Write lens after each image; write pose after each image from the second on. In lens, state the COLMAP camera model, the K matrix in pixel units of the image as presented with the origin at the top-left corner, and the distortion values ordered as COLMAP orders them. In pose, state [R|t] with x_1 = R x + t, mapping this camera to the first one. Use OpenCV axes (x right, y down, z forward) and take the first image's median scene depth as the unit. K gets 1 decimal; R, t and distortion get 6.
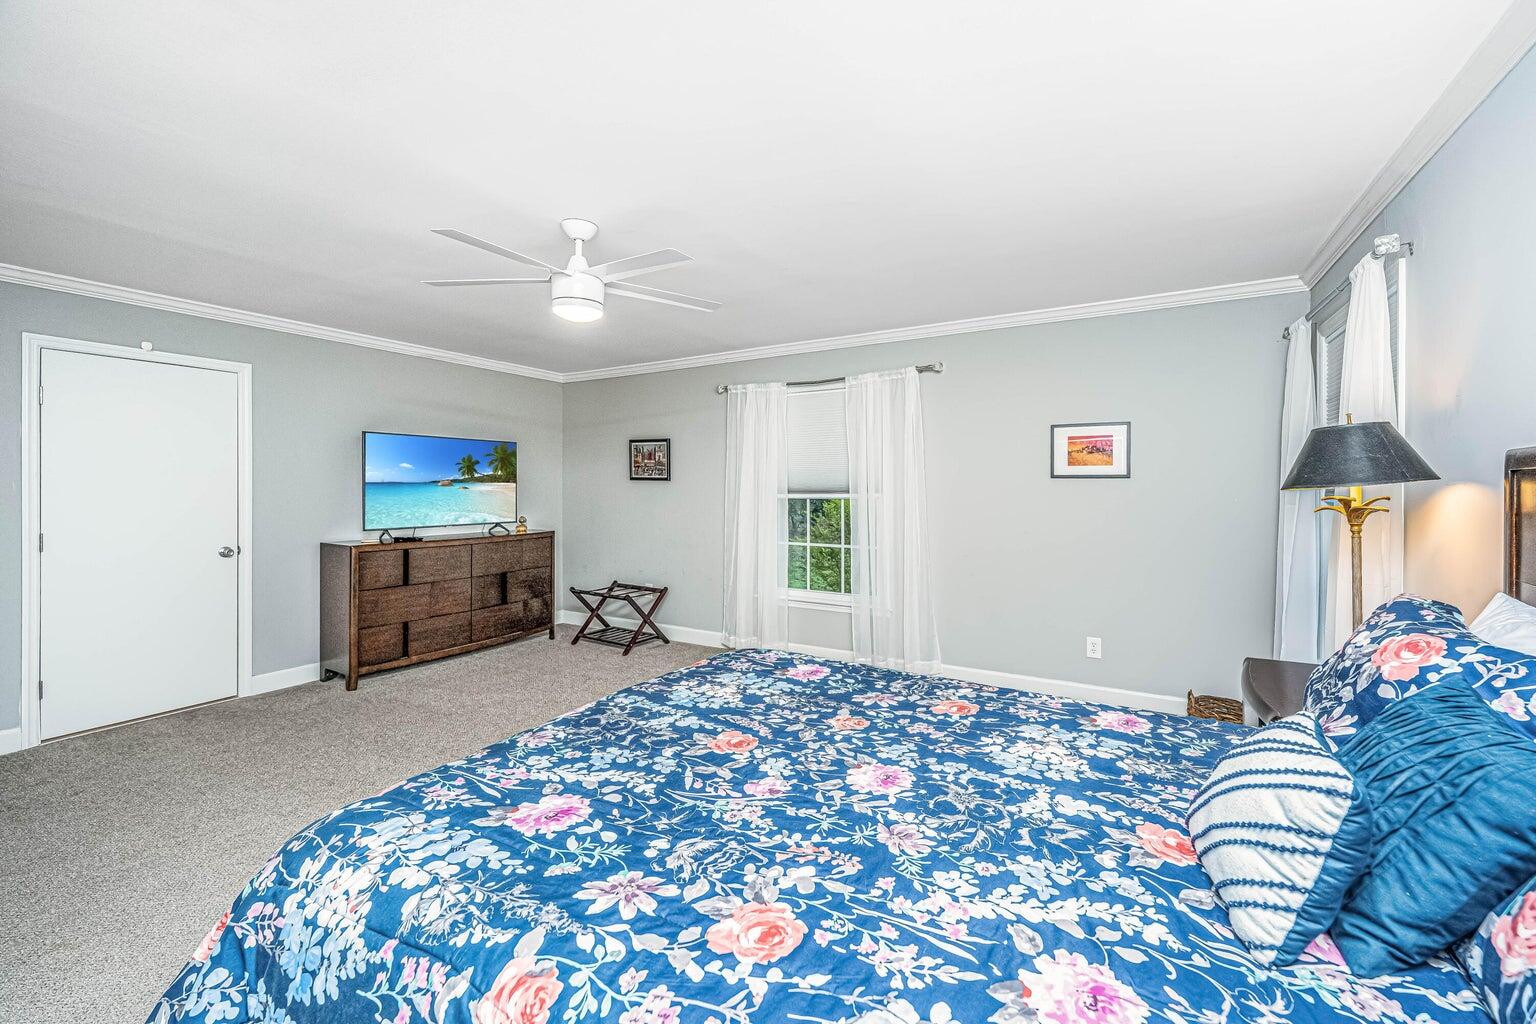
lens RADIAL K [[620.5, 0, 770.5], [0, 620.5, 489.1], [0, 0, 1]] dist [-0.028843, 0.000200]
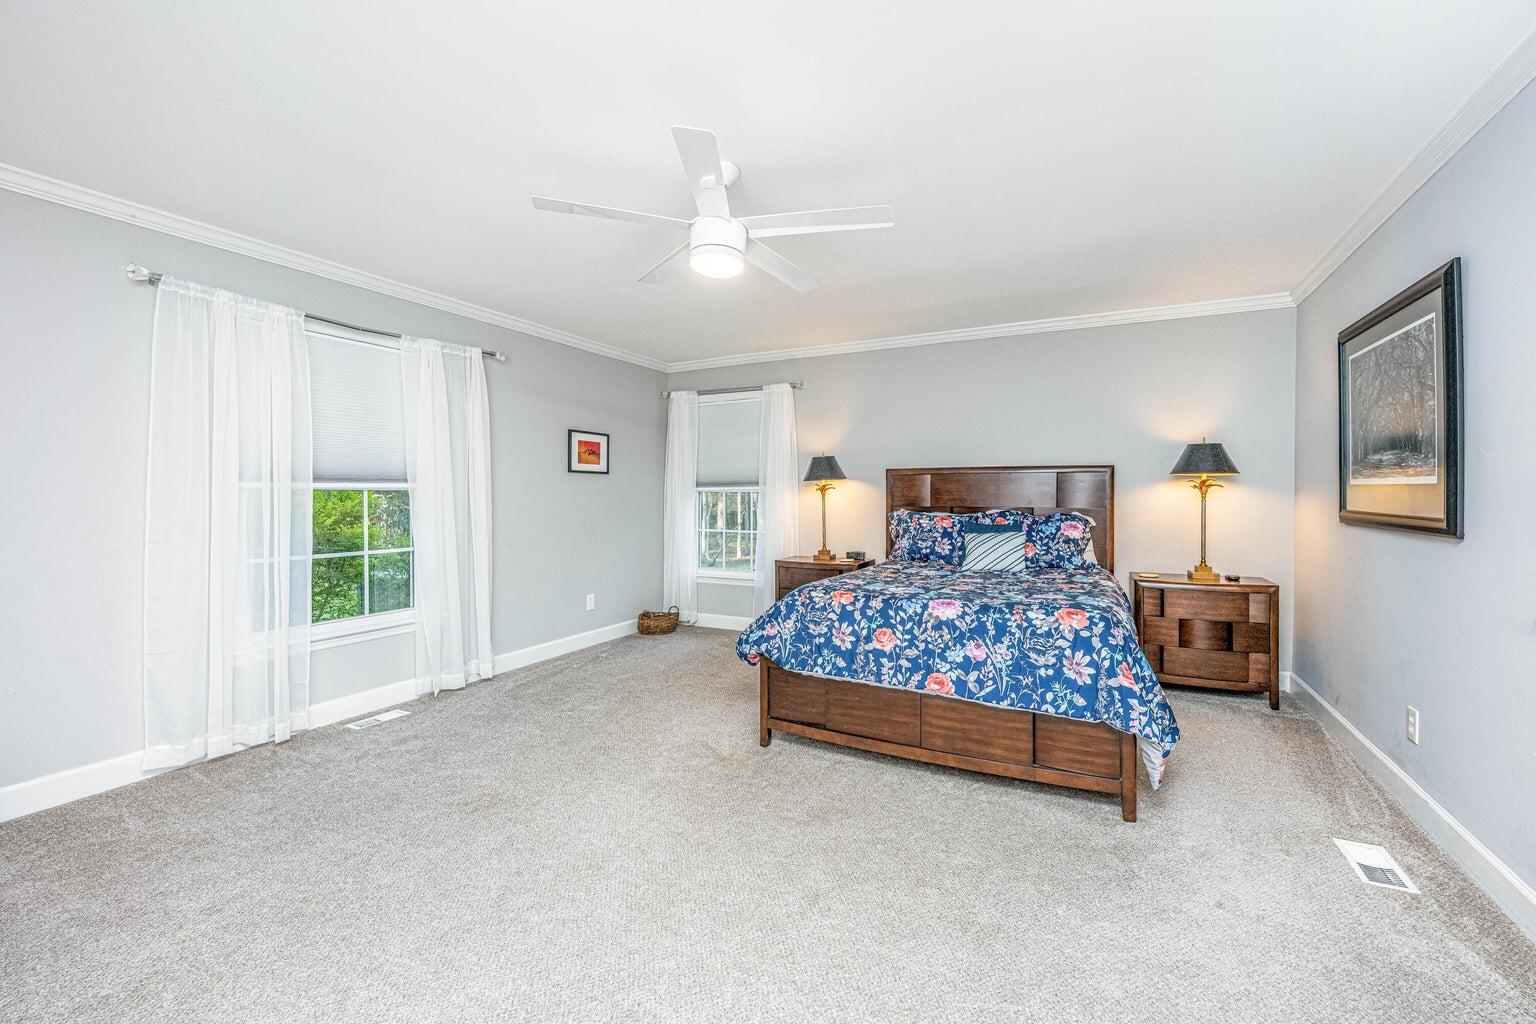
lens RADIAL K [[620.5, 0, 770.5], [0, 620.5, 489.1], [0, 0, 1]] dist [-0.028843, 0.000200]
pose [[-0.056099, 0.003966, 0.998417, -0.810792], [-0.001460, 0.999991, -0.004054, 0.020515], [-0.998424, -0.001686, -0.056093, 0.687355]]
